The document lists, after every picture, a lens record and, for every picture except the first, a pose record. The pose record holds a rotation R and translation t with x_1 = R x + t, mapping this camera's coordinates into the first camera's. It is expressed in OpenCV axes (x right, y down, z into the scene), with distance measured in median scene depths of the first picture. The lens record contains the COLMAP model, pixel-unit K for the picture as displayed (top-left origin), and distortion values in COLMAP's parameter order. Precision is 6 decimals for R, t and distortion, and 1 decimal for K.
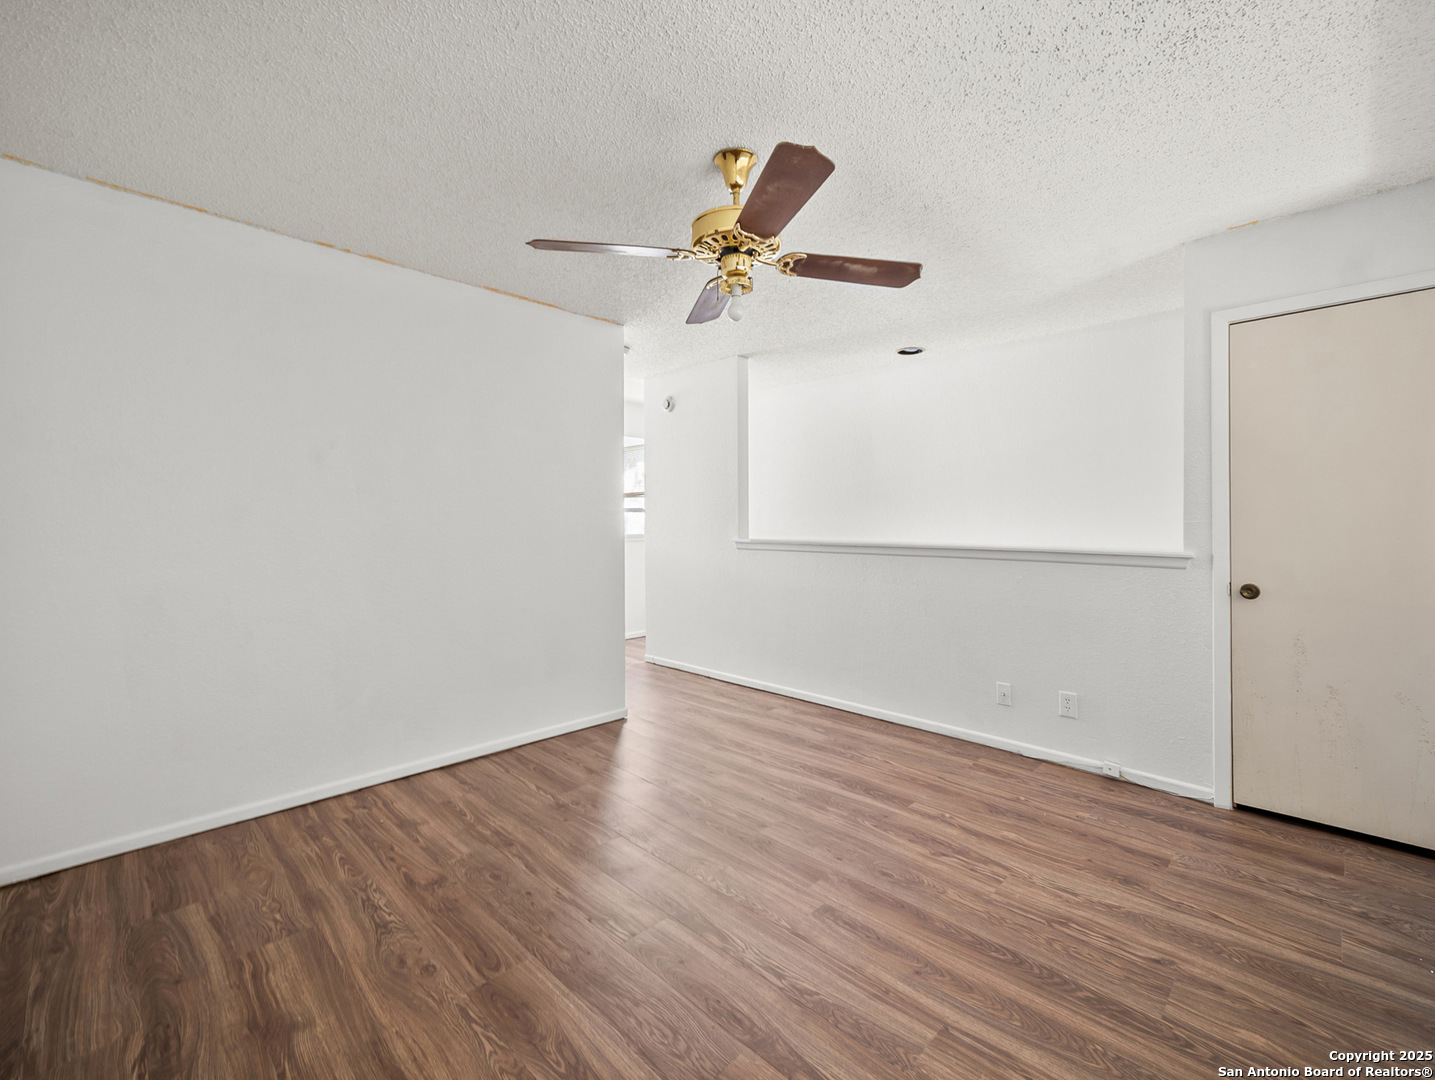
lens RADIAL K [[627.5, 0, 715.5], [0, 627.5, 475.9], [0, 0, 1]] dist [0.002420, 0.000809]
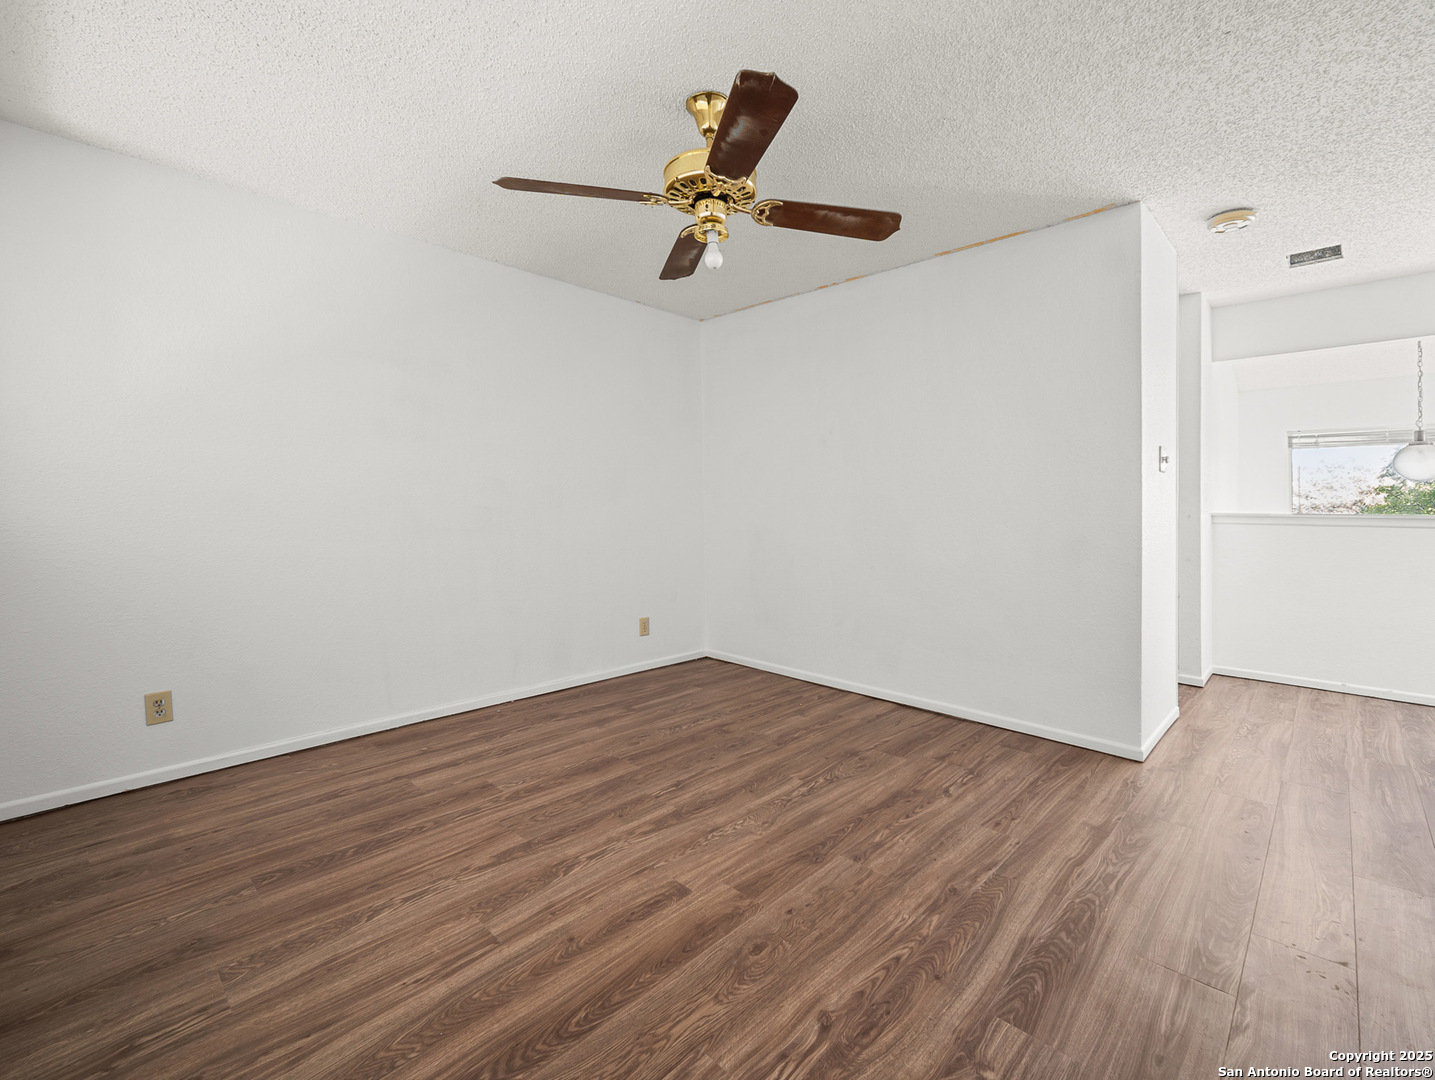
lens RADIAL K [[644.9, 0, 720.4], [0, 644.9, 504.6], [0, 0, 1]] dist [-0.010833, 0.005573]
pose [[0.016241, 0.001254, -0.999867, 1.042092], [0.068539, 0.997646, 0.002365, 0.126814], [0.997516, -0.068568, 0.016117, 1.016953]]
